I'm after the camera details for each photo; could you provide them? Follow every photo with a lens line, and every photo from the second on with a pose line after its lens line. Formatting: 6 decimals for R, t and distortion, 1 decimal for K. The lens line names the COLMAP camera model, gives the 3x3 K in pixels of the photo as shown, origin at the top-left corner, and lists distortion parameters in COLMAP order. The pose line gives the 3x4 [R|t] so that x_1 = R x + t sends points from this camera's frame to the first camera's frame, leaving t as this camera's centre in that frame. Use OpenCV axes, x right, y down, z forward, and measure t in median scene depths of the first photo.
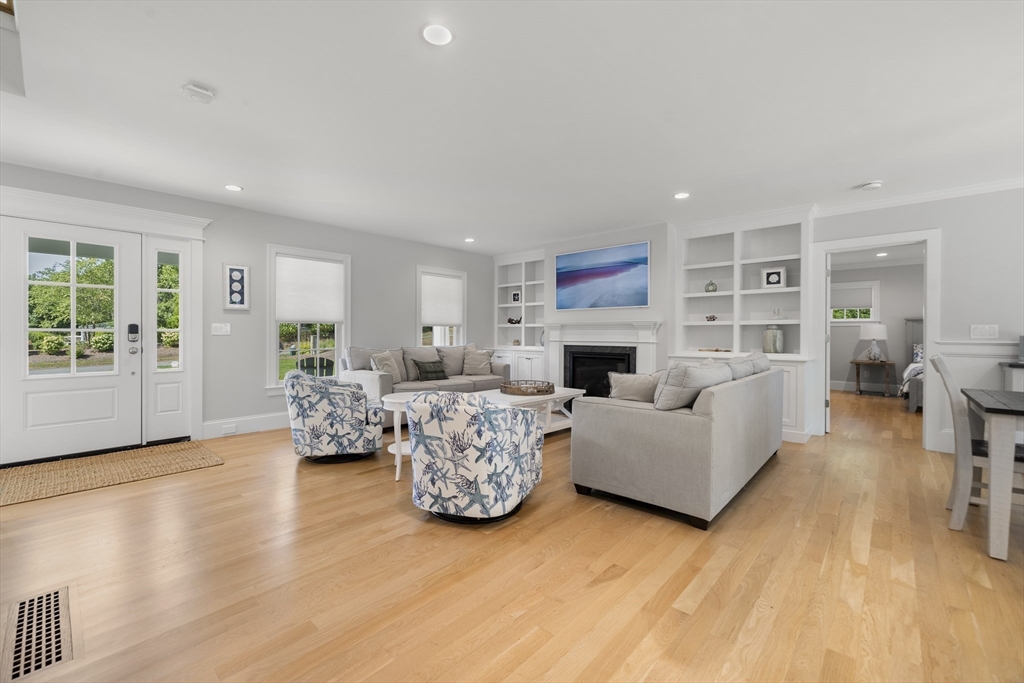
lens RADIAL K [[422.4, 0, 508.6], [0, 422.4, 335.0], [0, 0, 1]] dist [-0.001149, 0.000419]
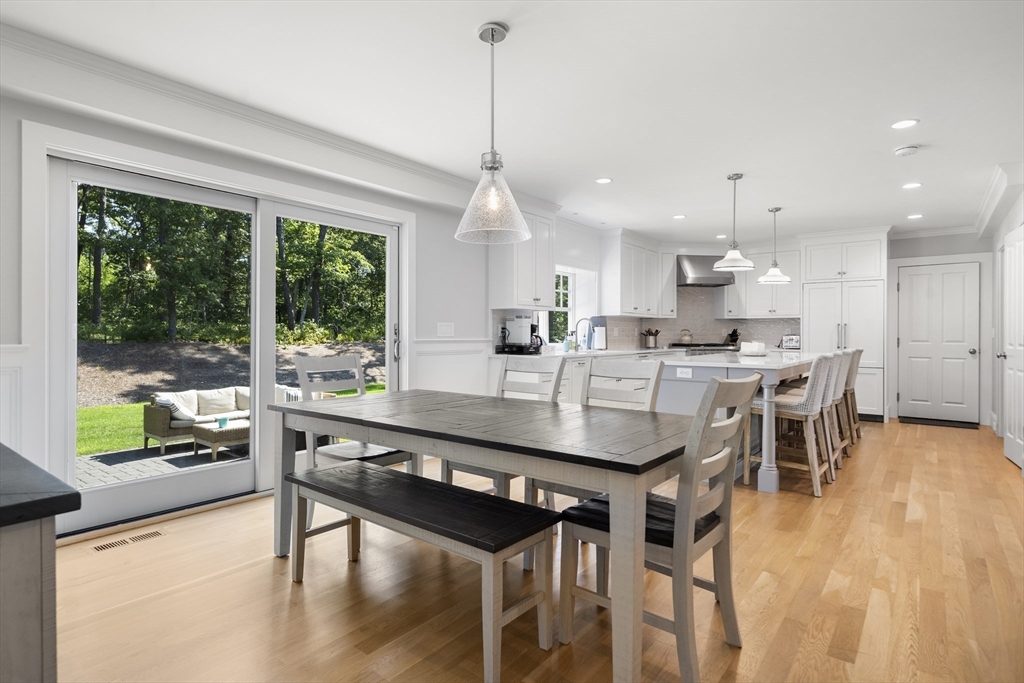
lens RADIAL K [[538.4, 0, 505.1], [0, 538.4, 335.7], [0, 0, 1]] dist [0.006442, 0.000280]
pose [[-0.997210, -0.006489, -0.074359, 0.763933], [-0.007107, 0.999942, 0.008049, -0.001814], [0.074303, 0.008555, -0.997199, 0.927086]]
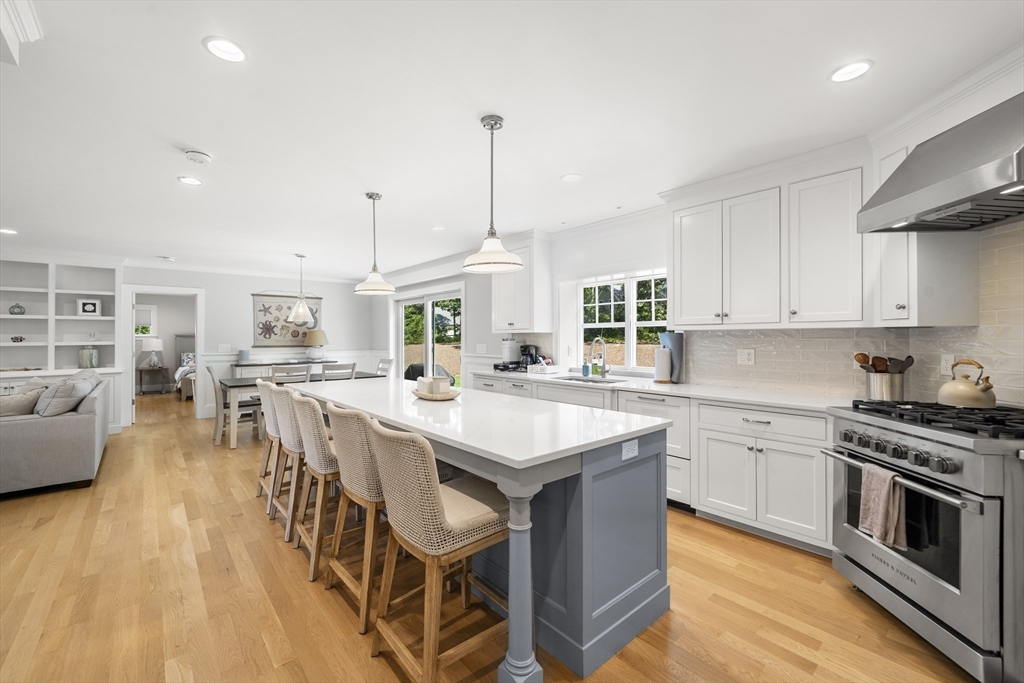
lens RADIAL K [[422.4, 0, 503.7], [0, 422.4, 334.5], [0, 0, 1]] dist [-0.001149, 0.000419]
pose [[0.127871, 0.002186, 0.991788, -0.458496], [0.008590, 0.999958, -0.003311, -0.042649], [-0.991754, 0.008943, 0.127847, -0.373809]]
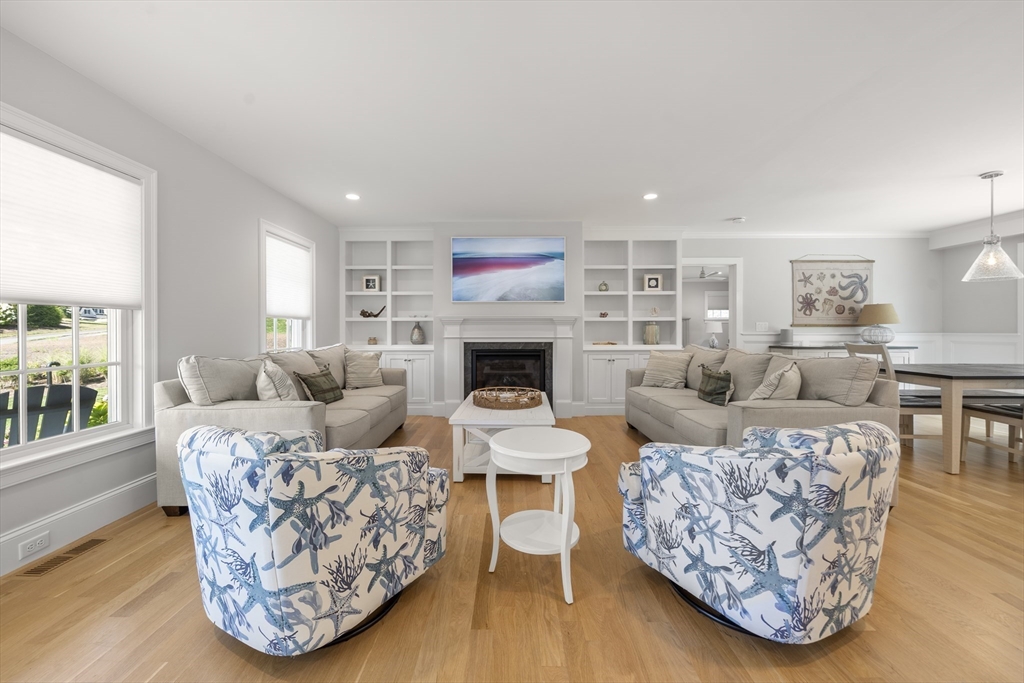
lens RADIAL K [[384.4, 0, 502.9], [0, 384.4, 331.1], [0, 0, 1]] dist [-0.003932, -0.000327]
pose [[0.746364, -0.005959, 0.665512, -0.446532], [0.006396, 0.999978, 0.001782, -0.000403], [-0.665508, 0.002926, 0.746385, 0.477868]]
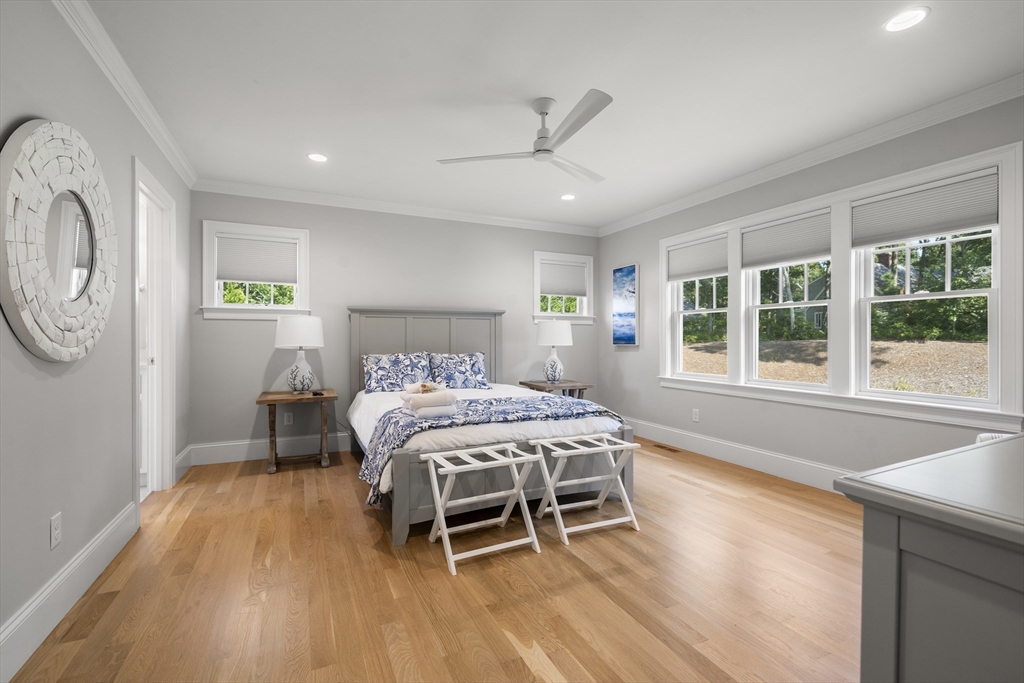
lens RADIAL K [[445.4, 0, 511.7], [0, 445.4, 337.0], [0, 0, 1]] dist [-0.011308, -0.000082]
pose [[0.375000, 0.002468, 0.927021, 0.824971], [0.005204, 0.999975, -0.004767, 0.003526], [-0.927010, 0.006612, 0.374978, 0.996152]]
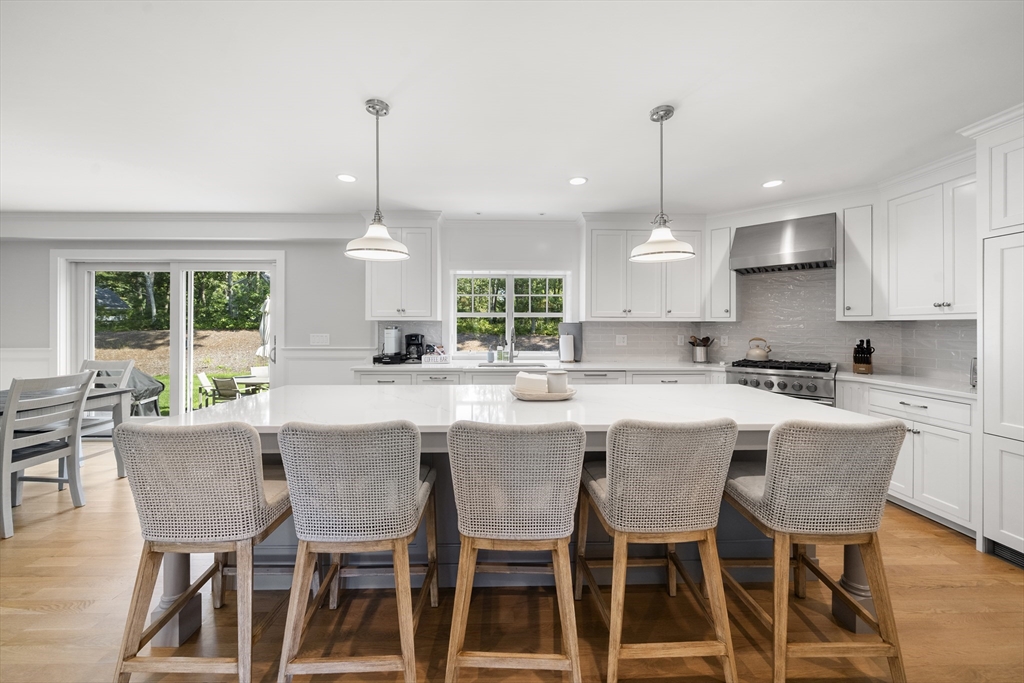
lens RADIAL K [[359.7, 0, 509.2], [0, 359.7, 327.2], [0, 0, 1]] dist [-0.011509, 0.000141]
pose [[-0.696106, -0.006396, 0.717911, -0.139796], [-0.001821, 0.999973, 0.007143, -0.040606], [-0.717937, 0.003665, -0.696098, 0.128431]]
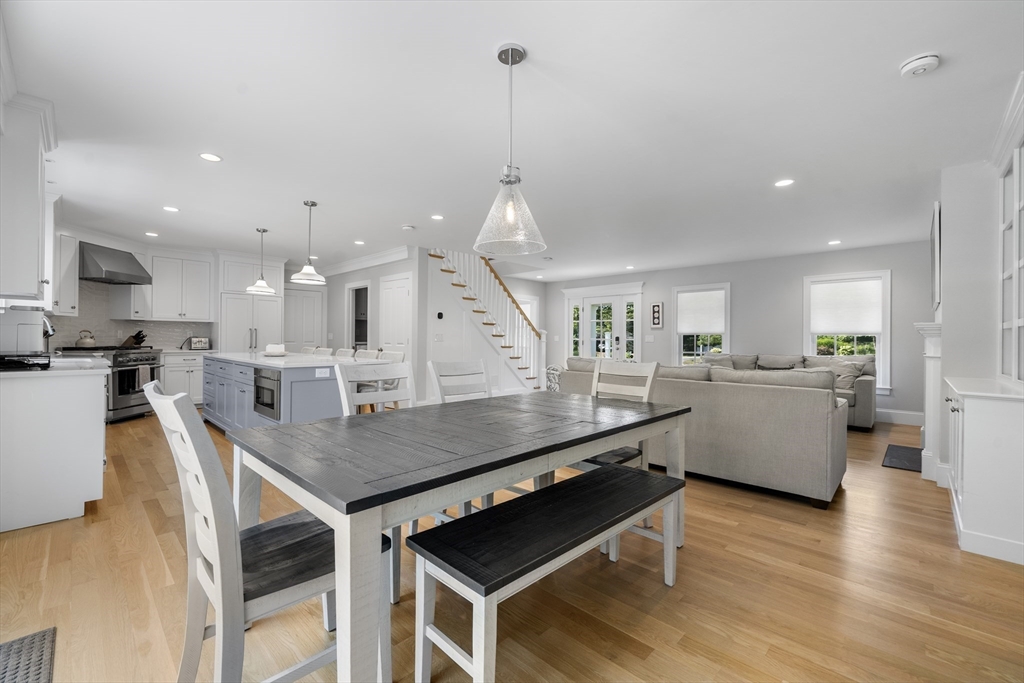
lens RADIAL K [[422.4, 0, 494.1], [0, 422.4, 338.8], [0, 0, 1]] dist [-0.001149, 0.000419]
pose [[-0.051282, -0.003142, -0.998679, 1.162789], [-0.013378, 0.999907, -0.002459, -0.000545], [0.998595, 0.013234, -0.051319, 0.406982]]
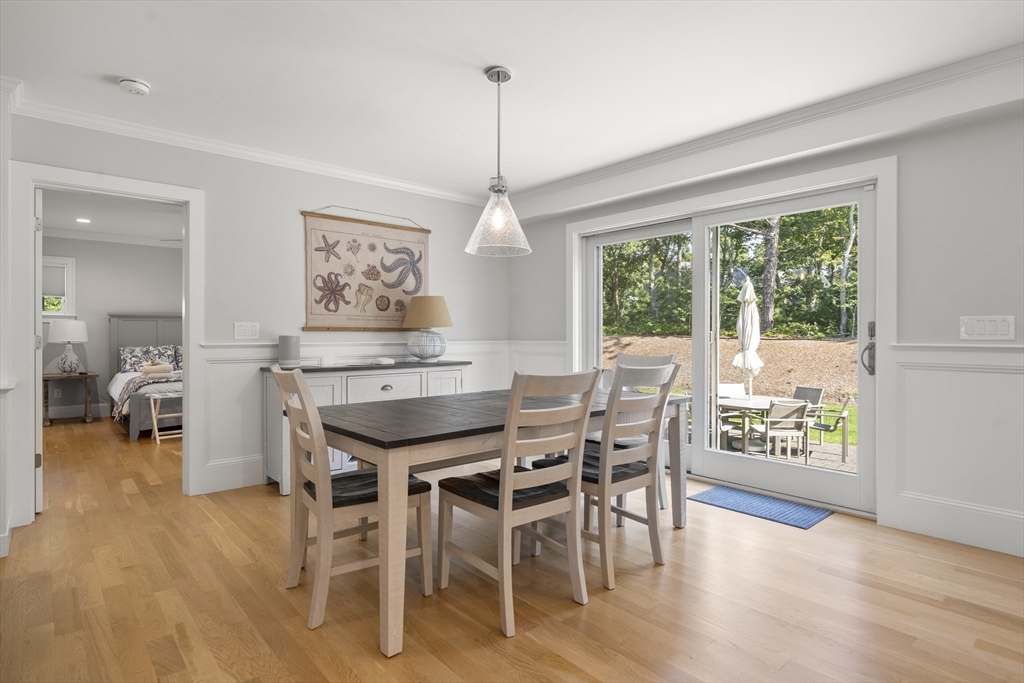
lens RADIAL K [[538.4, 0, 503.3], [0, 538.4, 333.3], [0, 0, 1]] dist [0.006442, 0.000280]
pose [[0.124931, 0.000115, 0.992165, 0.133469], [0.004910, 0.999988, -0.000734, 0.000202], [-0.992153, 0.004963, 0.124929, 0.316793]]
